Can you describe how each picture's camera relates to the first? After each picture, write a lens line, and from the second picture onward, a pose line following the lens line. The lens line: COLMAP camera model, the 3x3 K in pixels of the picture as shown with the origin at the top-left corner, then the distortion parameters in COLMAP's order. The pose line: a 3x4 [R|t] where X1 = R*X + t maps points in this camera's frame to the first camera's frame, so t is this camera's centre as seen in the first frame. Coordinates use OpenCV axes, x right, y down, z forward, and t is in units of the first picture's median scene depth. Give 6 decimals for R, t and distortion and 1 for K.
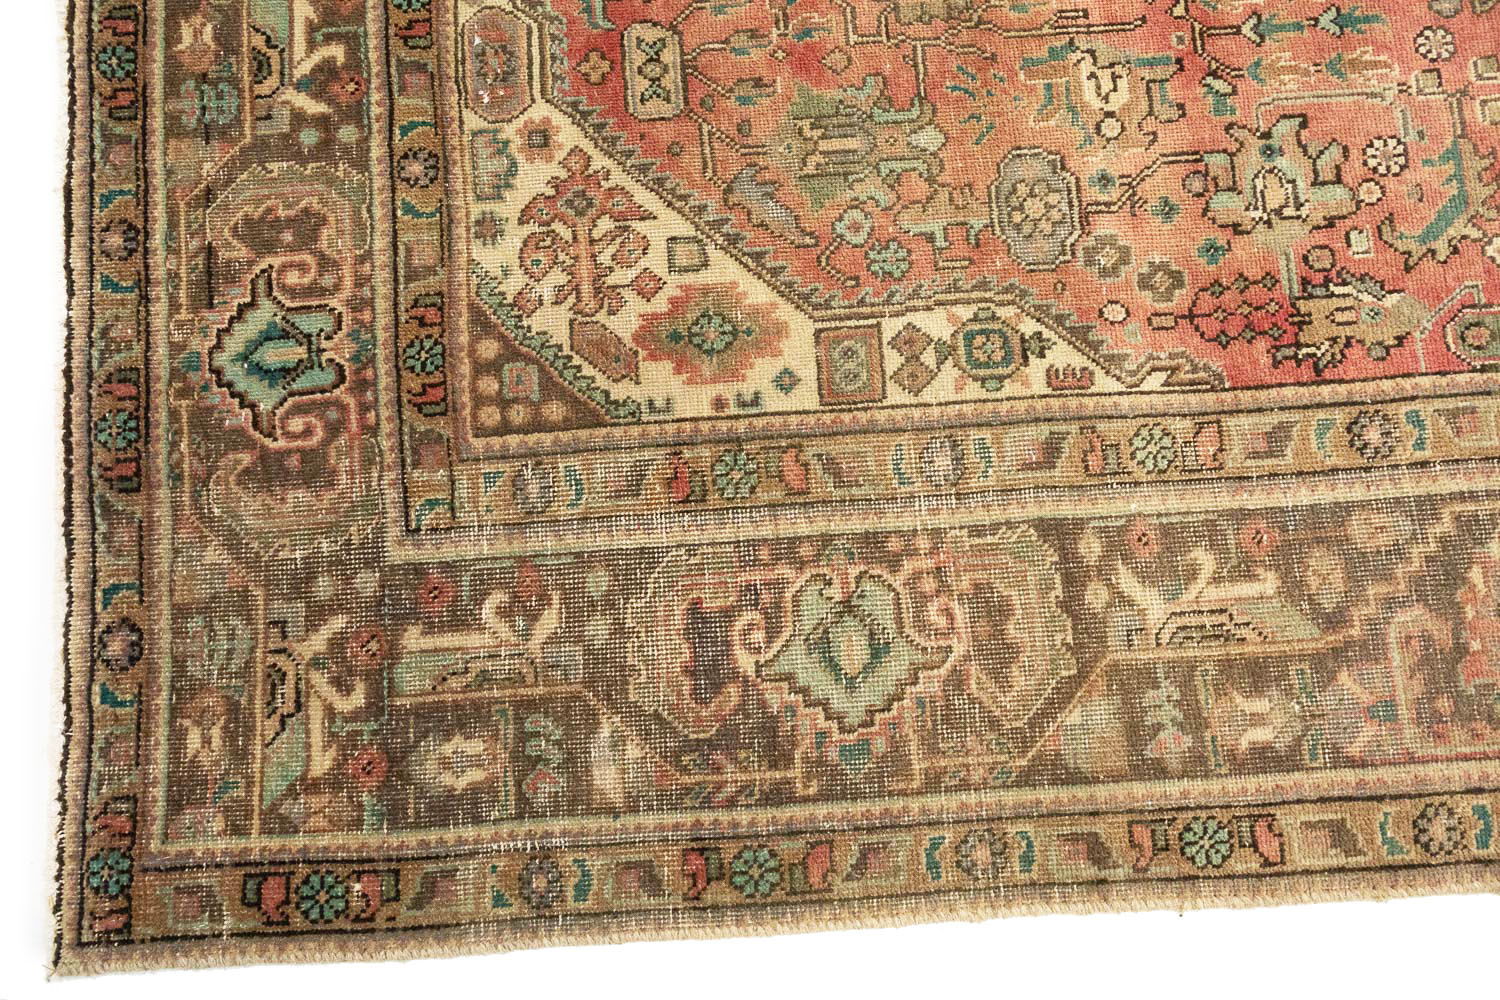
lens RADIAL K [[1287.2, 0, 737.0], [0, 1287.2, 501.7], [0, 0, 1]] dist [-0.000186, 0.003649]
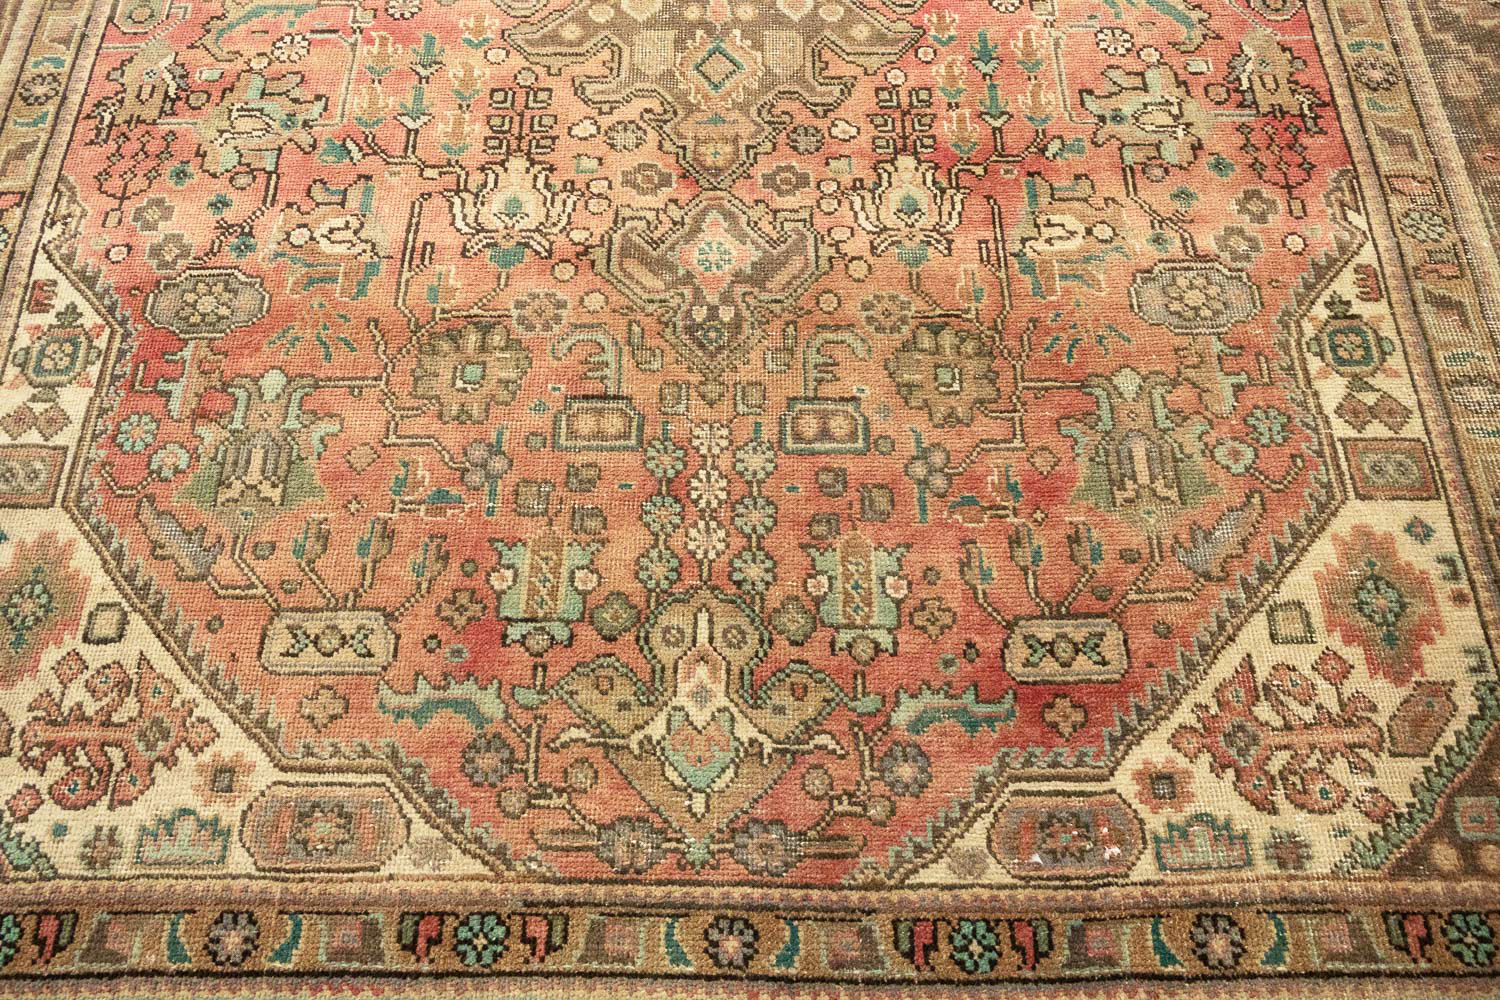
lens RADIAL K [[1241.9, 0, 741.7], [0, 1241.9, 498.2], [0, 0, 1]] dist [-0.003275, 0.000627]
pose [[0.065167, -0.887506, 0.456166, -0.379879], [0.986873, 0.125014, 0.102241, -0.668634], [-0.147767, 0.443515, 0.884002, 0.268701]]
